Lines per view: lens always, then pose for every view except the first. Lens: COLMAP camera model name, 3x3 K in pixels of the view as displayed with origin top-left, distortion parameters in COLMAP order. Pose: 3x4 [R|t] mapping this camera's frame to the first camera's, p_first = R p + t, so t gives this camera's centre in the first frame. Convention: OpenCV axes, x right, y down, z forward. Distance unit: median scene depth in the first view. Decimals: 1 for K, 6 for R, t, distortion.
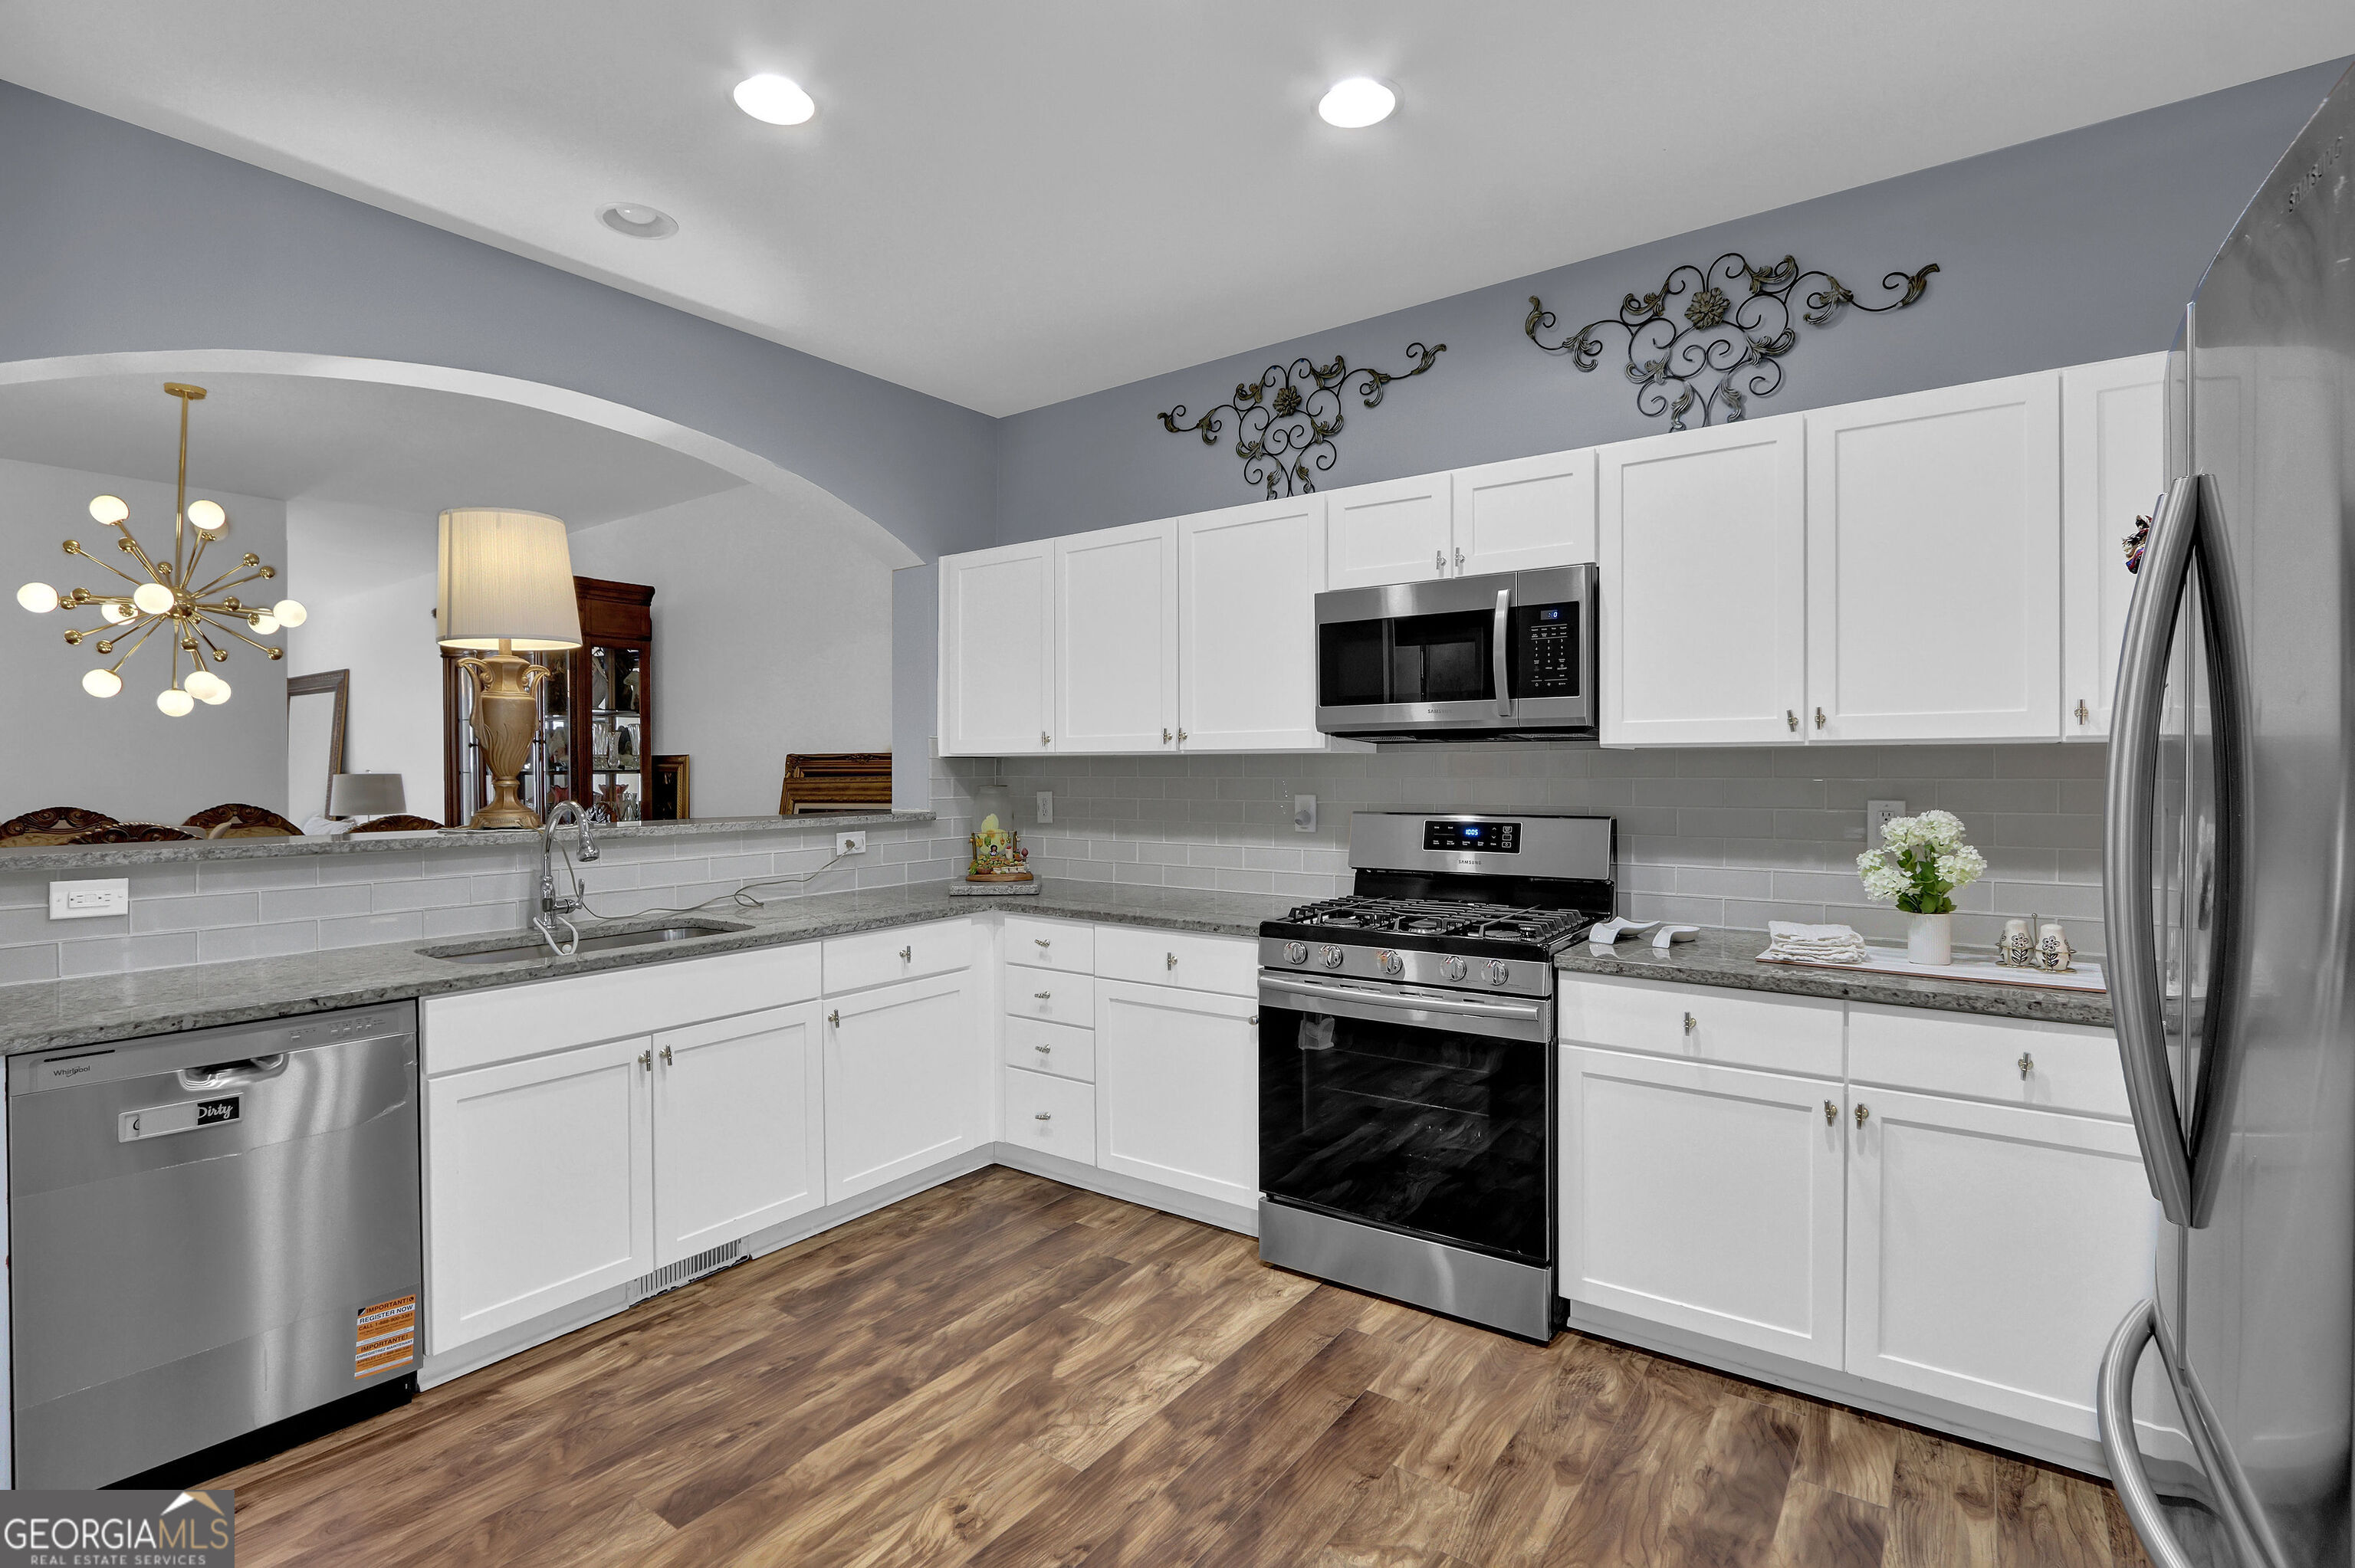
lens RADIAL K [[1081.5, 0, 1171.5], [0, 1081.5, 776.9], [0, 0, 1]] dist [-0.012766, 0.000424]
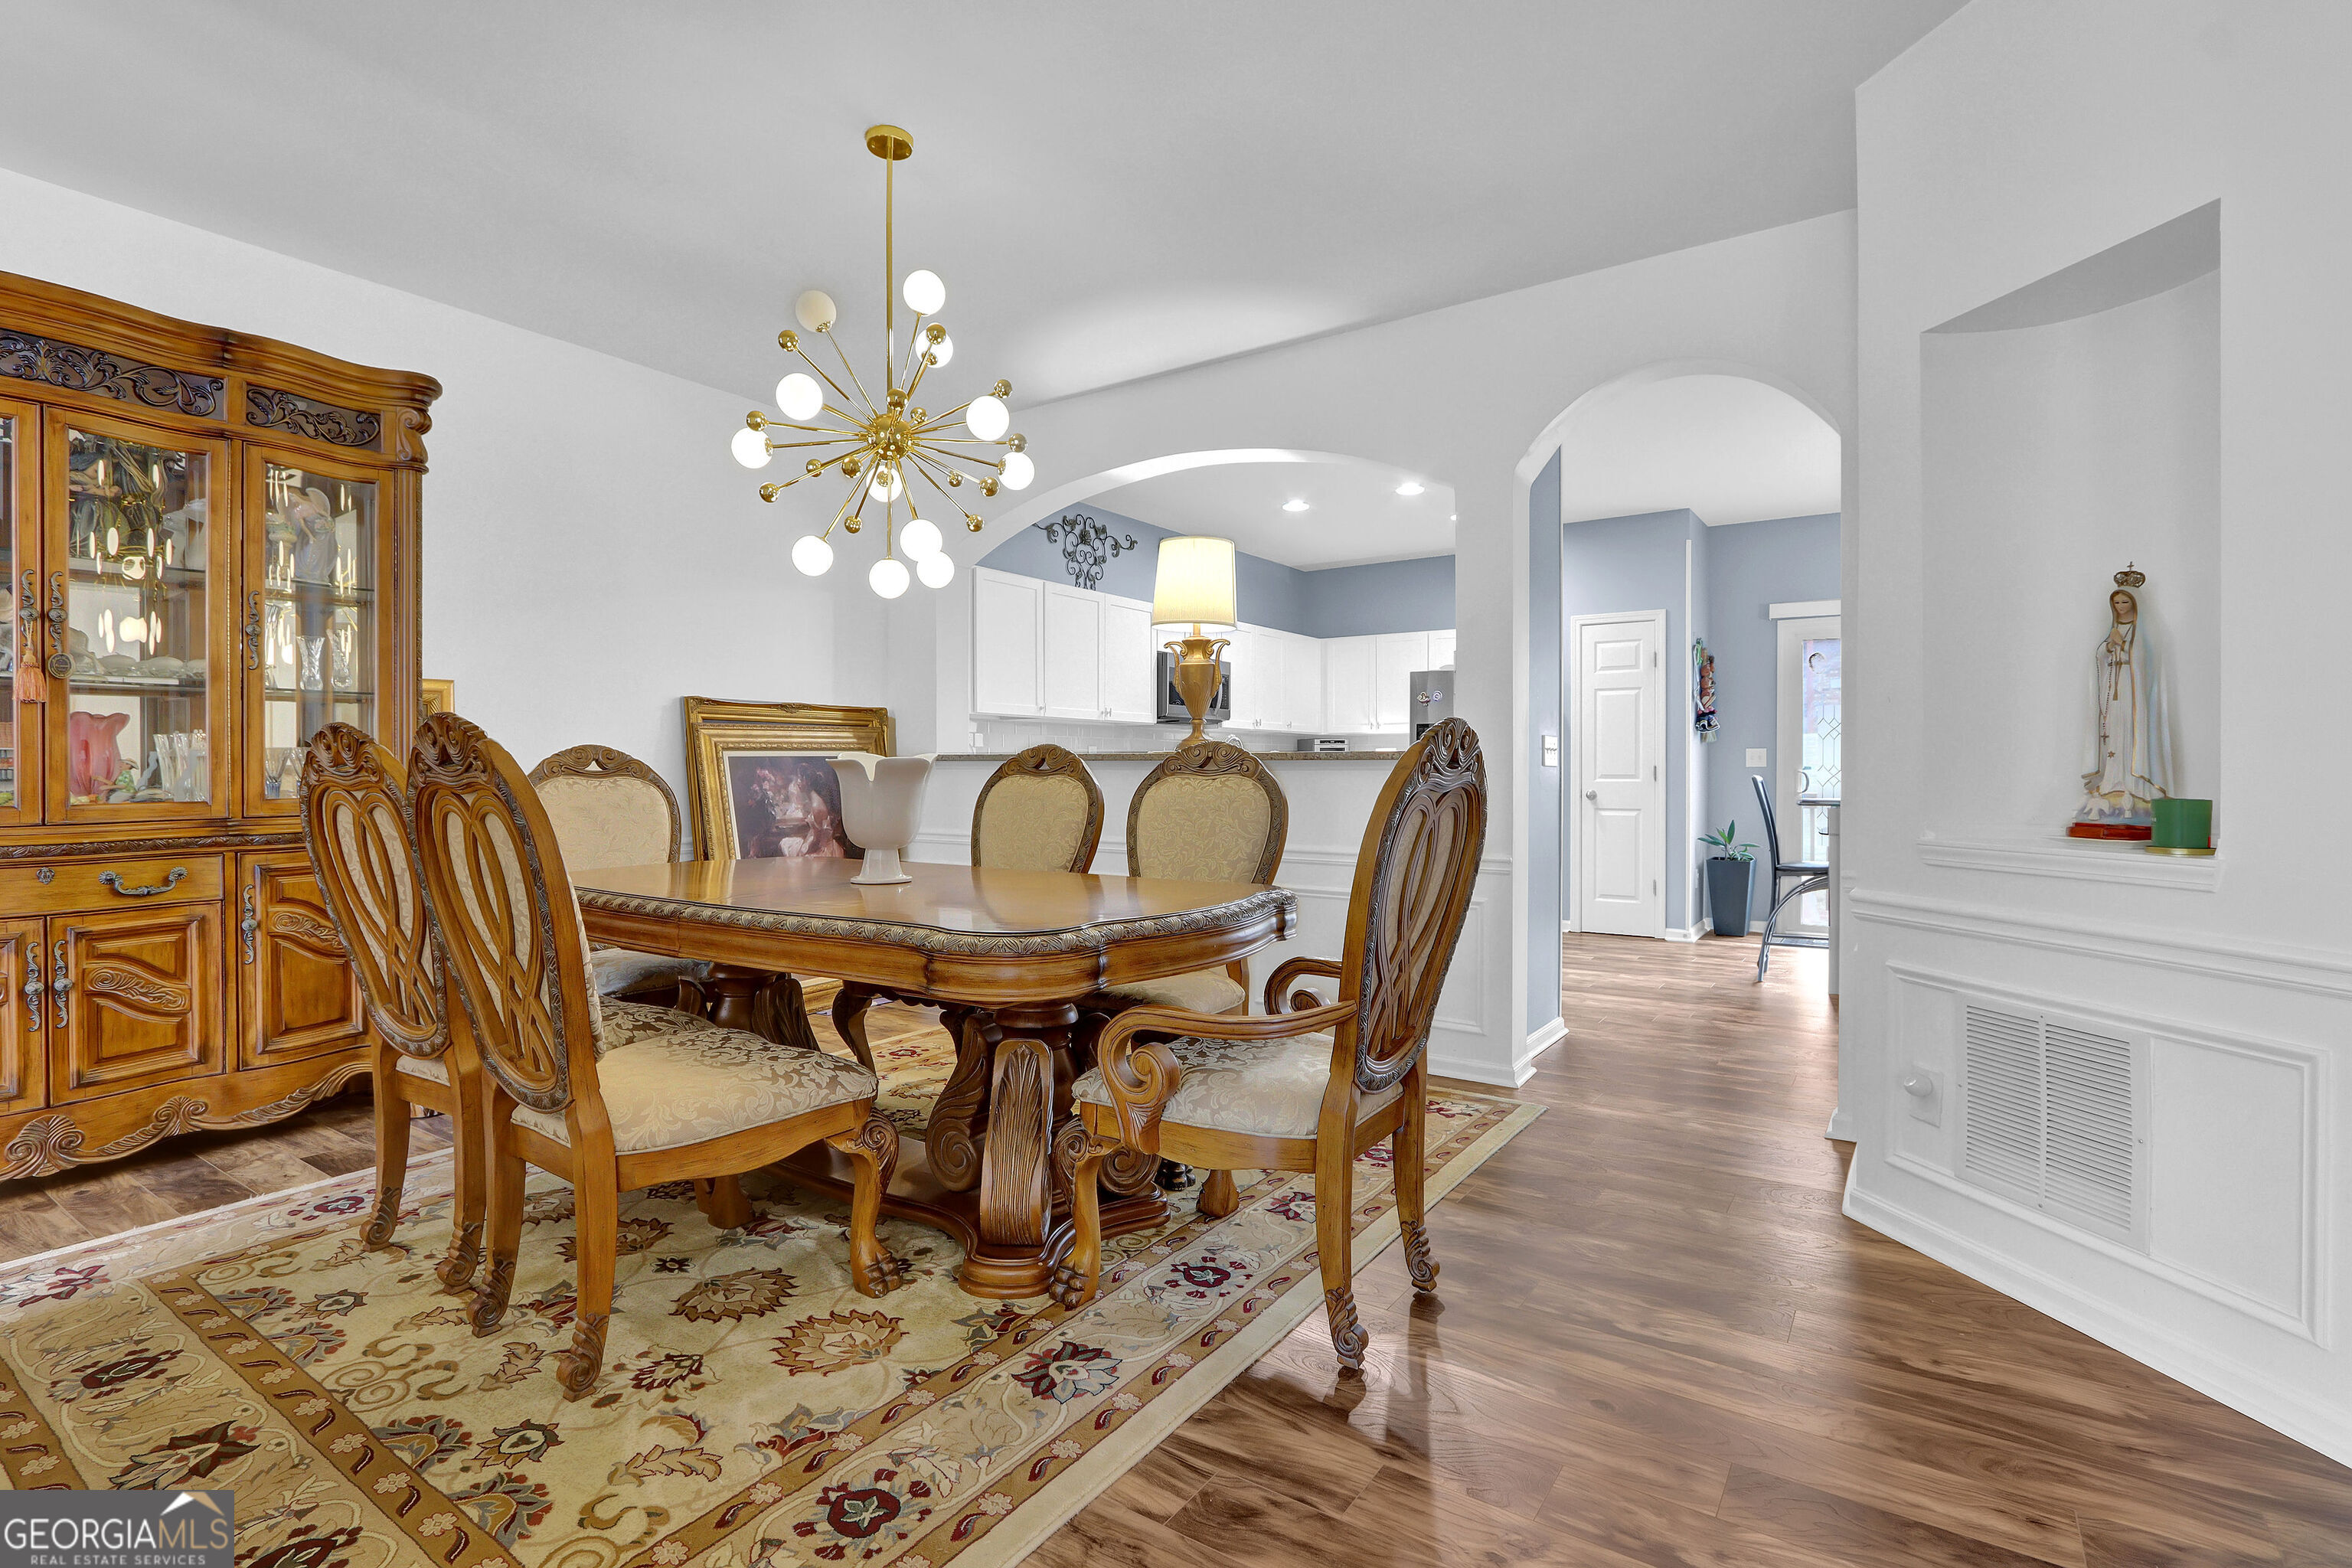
lens RADIAL K [[1115.2, 0, 1136.4], [0, 1115.2, 760.8], [0, 0, 1]] dist [-0.011373, 0.000595]
pose [[-0.003611, 0.012698, 0.999913, -2.304386], [0.009555, 0.999874, -0.012663, 0.085788], [-0.999948, 0.009509, -0.003731, 1.159890]]
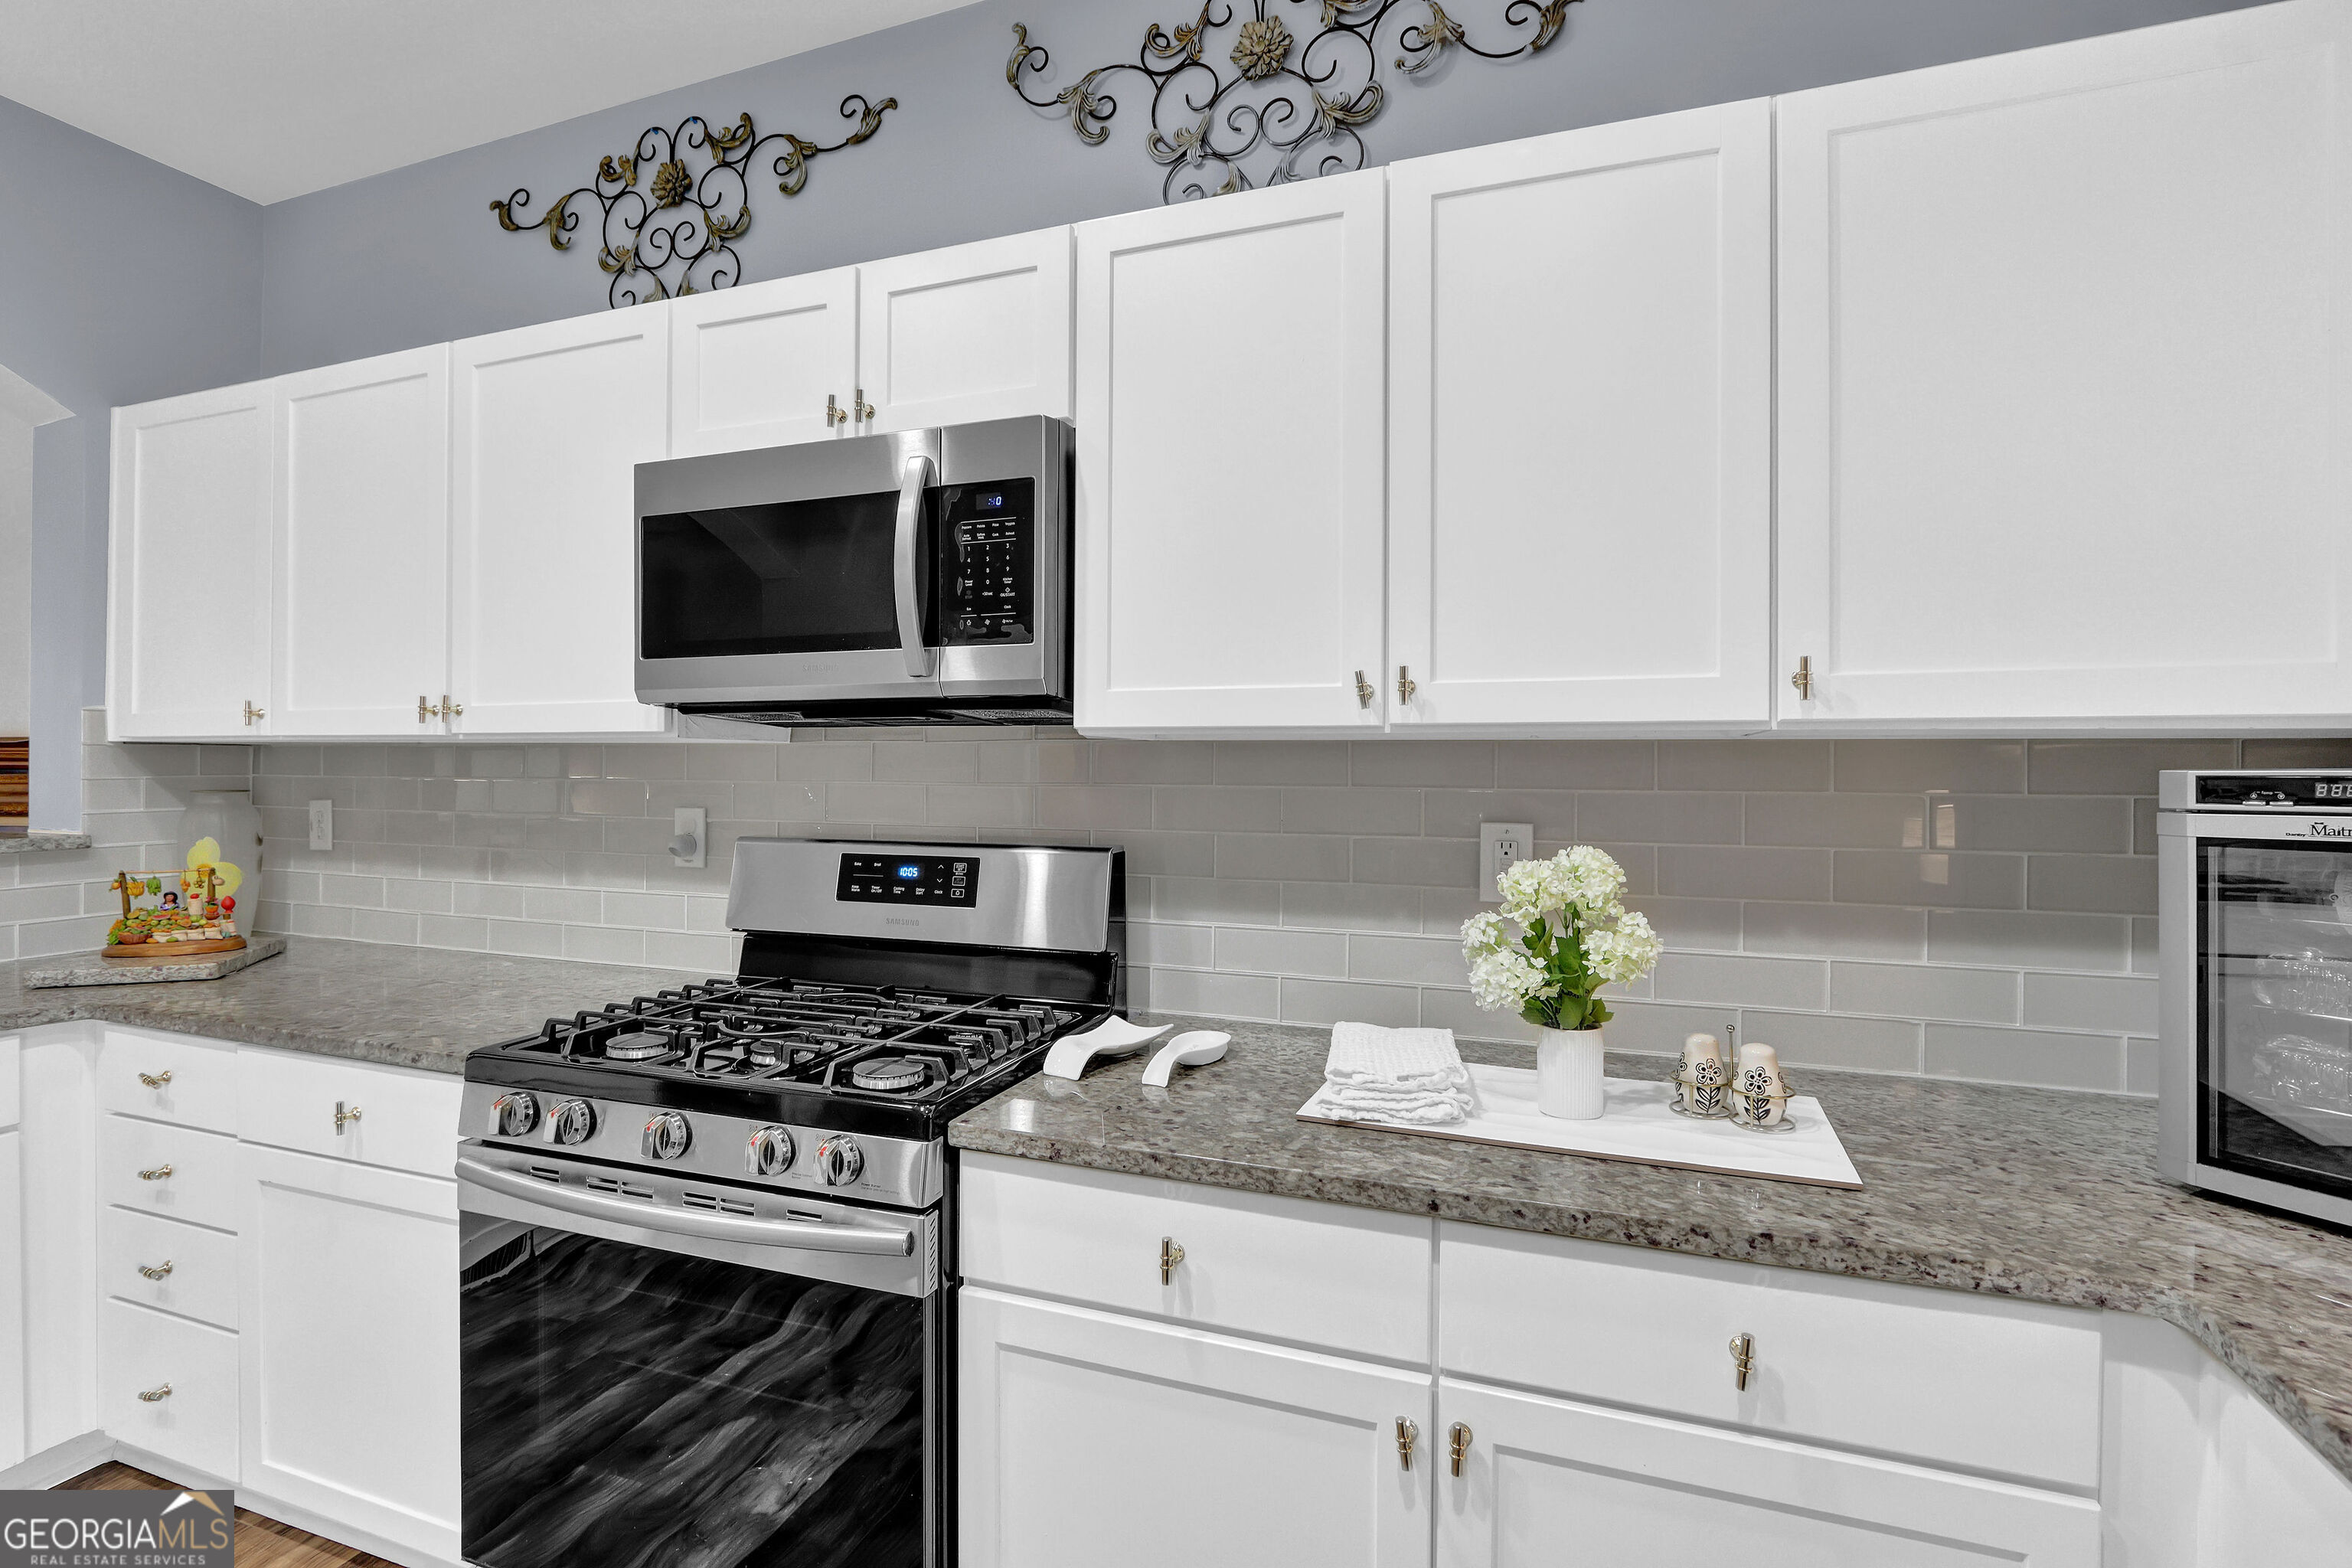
lens RADIAL K [[1102.4, 0, 1148.1], [0, 1102.4, 773.2], [0, 0, 1]] dist [-0.014111, -0.000200]
pose [[0.963371, 0.007460, 0.268068, 0.260063], [-0.006394, 0.999968, -0.004849, -0.003011], [-0.268096, 0.002958, 0.963388, 0.390791]]
